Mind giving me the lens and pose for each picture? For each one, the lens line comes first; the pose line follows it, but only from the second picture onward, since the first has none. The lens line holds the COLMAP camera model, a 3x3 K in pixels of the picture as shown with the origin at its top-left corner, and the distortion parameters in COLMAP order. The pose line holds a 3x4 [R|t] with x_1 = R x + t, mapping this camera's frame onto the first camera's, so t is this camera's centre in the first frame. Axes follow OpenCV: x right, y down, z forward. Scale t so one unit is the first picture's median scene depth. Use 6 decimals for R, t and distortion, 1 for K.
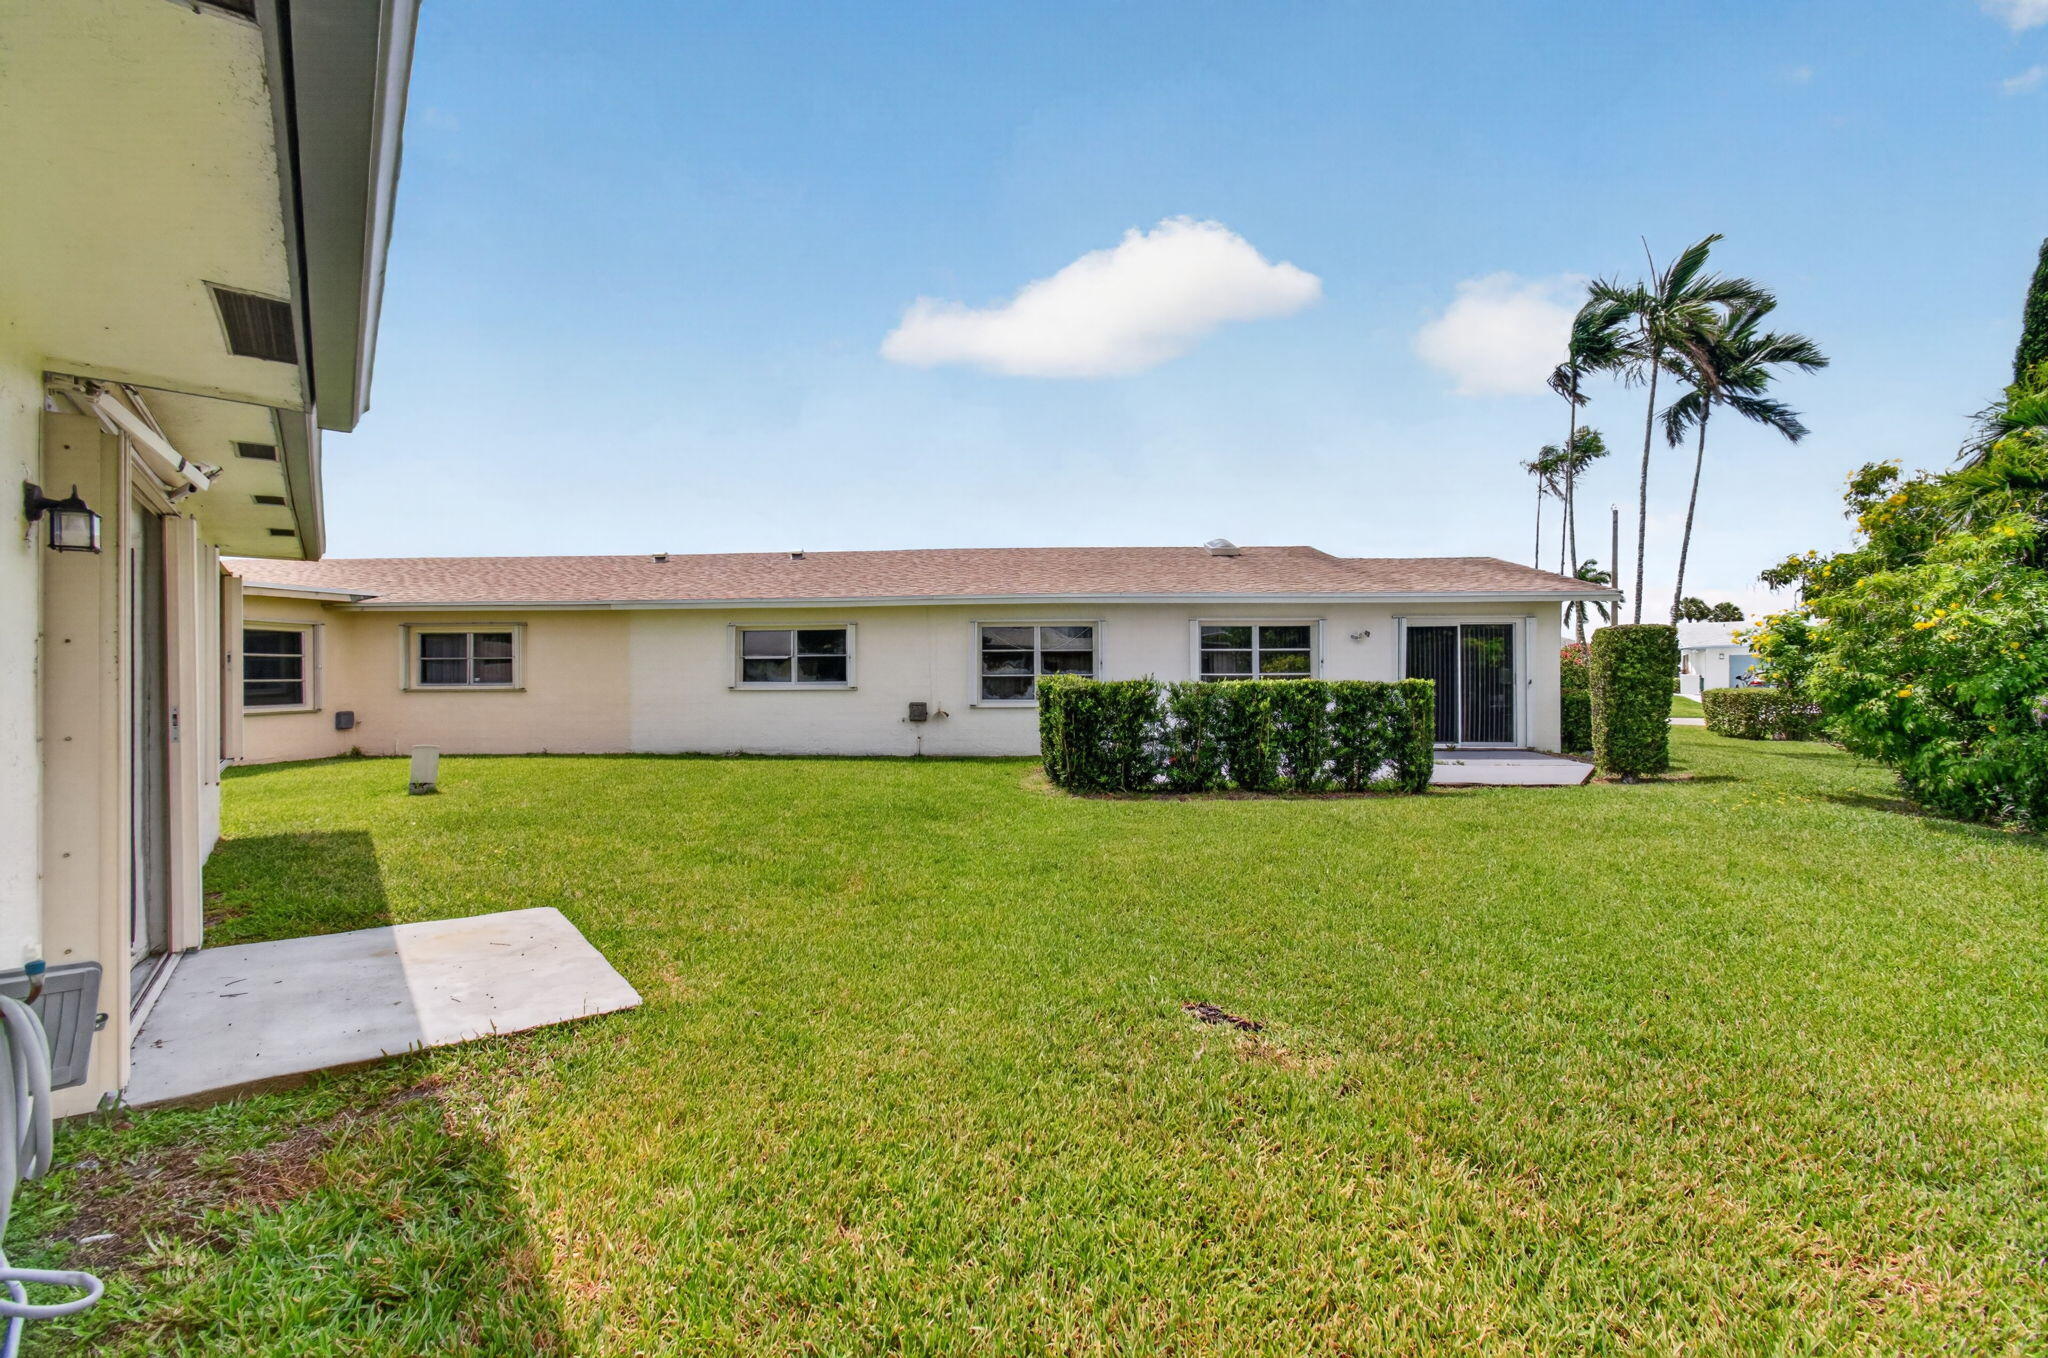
lens RADIAL K [[910.0, 0, 1024.0], [0, 910.0, 679.0], [0, 0, 1]] dist [-0.011542, 0.014006]
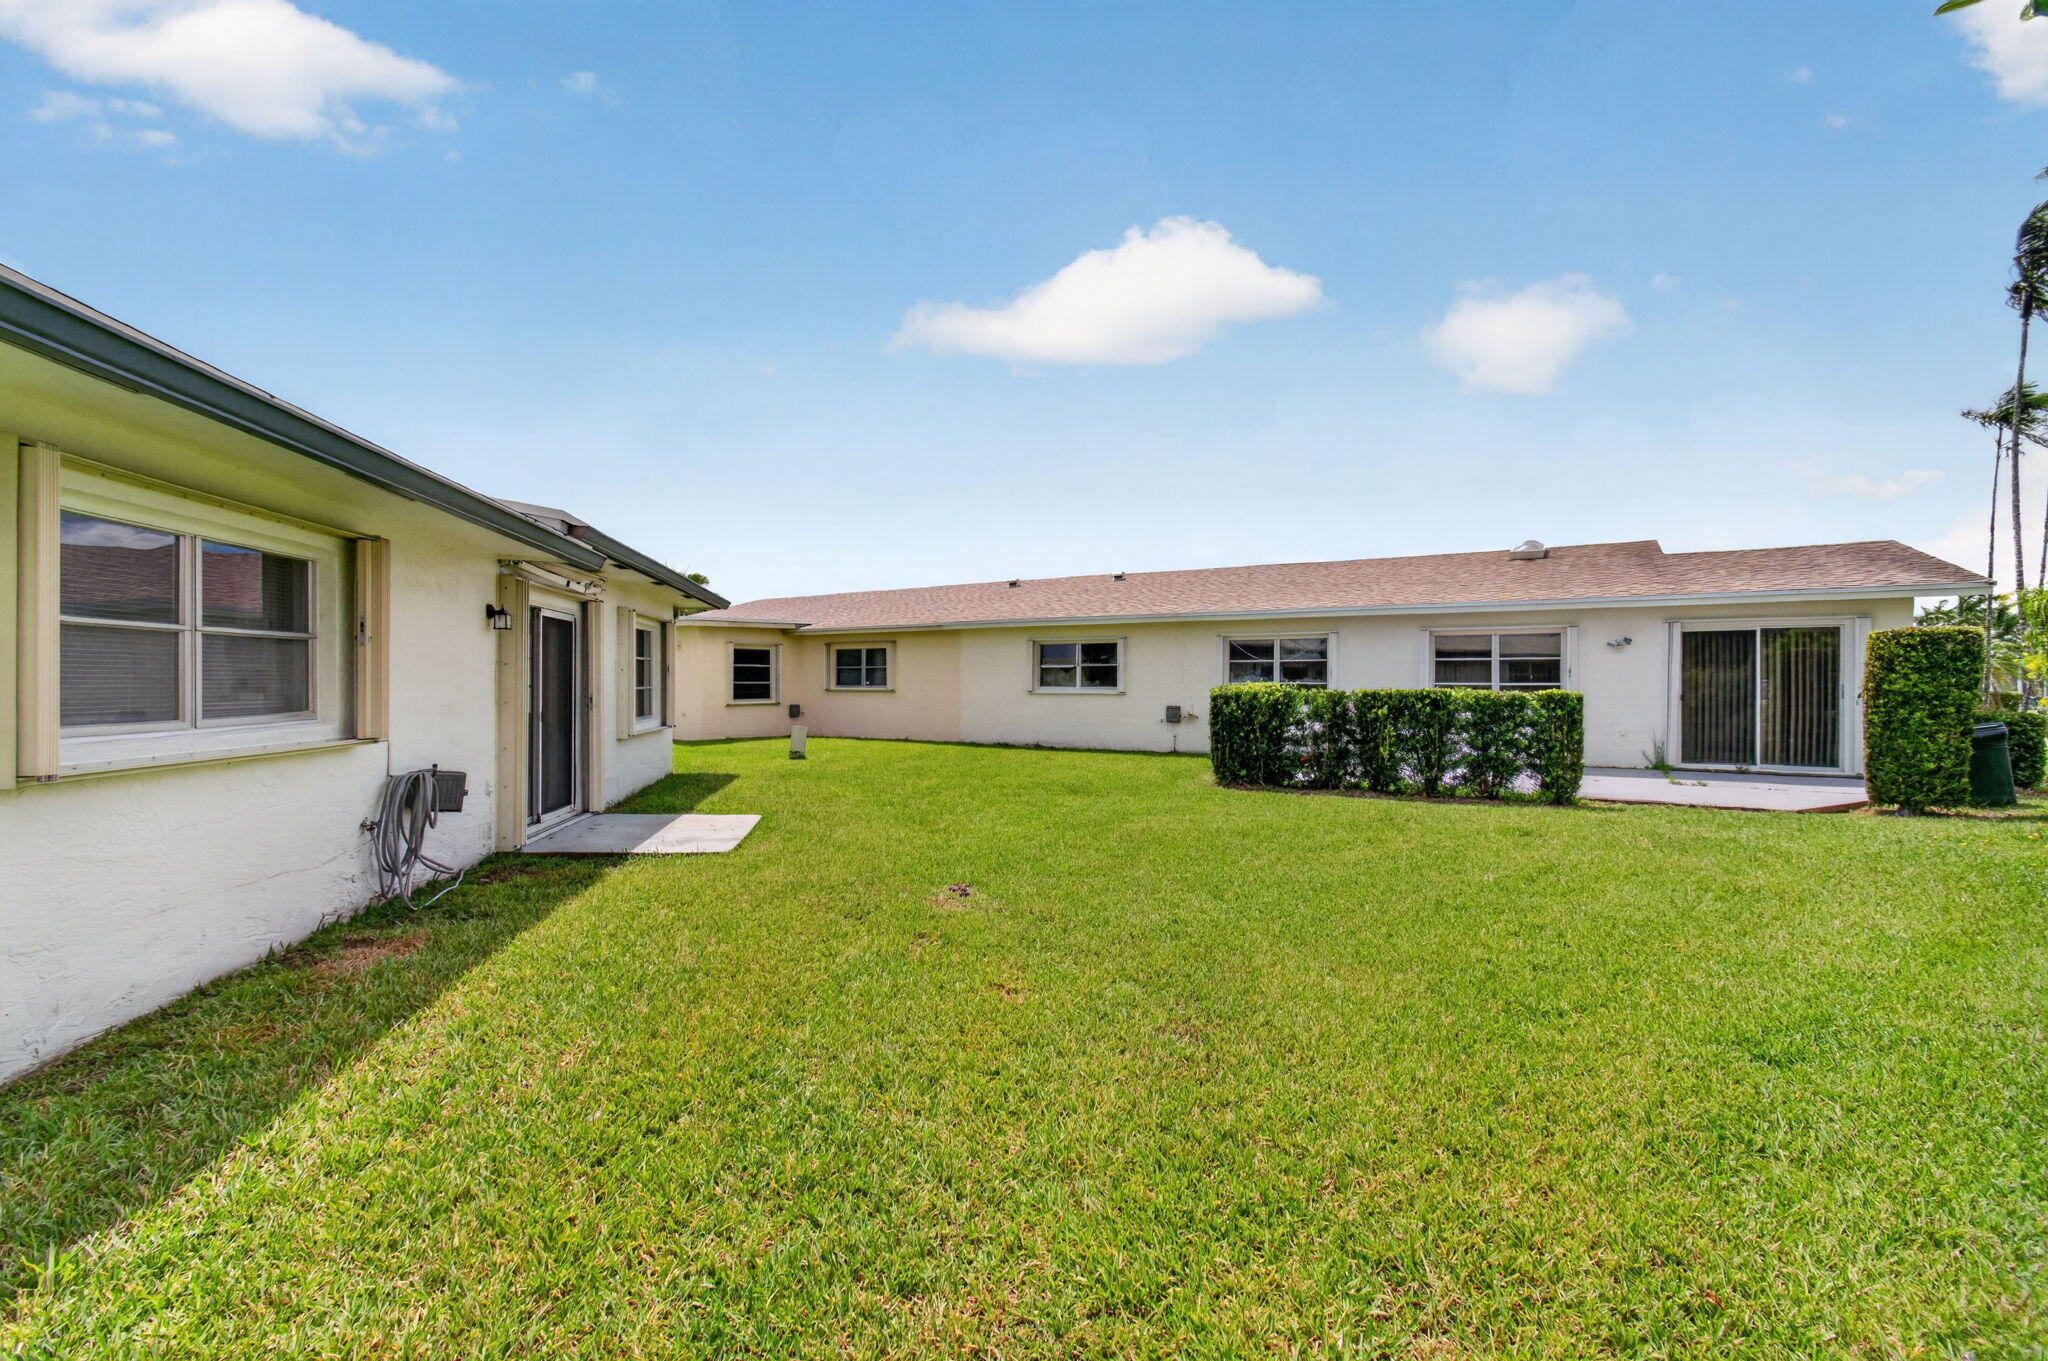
lens RADIAL K [[920.6, 0, 1024.0], [0, 920.6, 680.5], [0, 0, 1]] dist [0.001322, 0.000405]
pose [[0.876162, 0.006521, -0.481972, 0.290671], [-0.009787, 0.999943, -0.004264, 0.000426], [0.481917, 0.008453, 0.876176, -0.110425]]
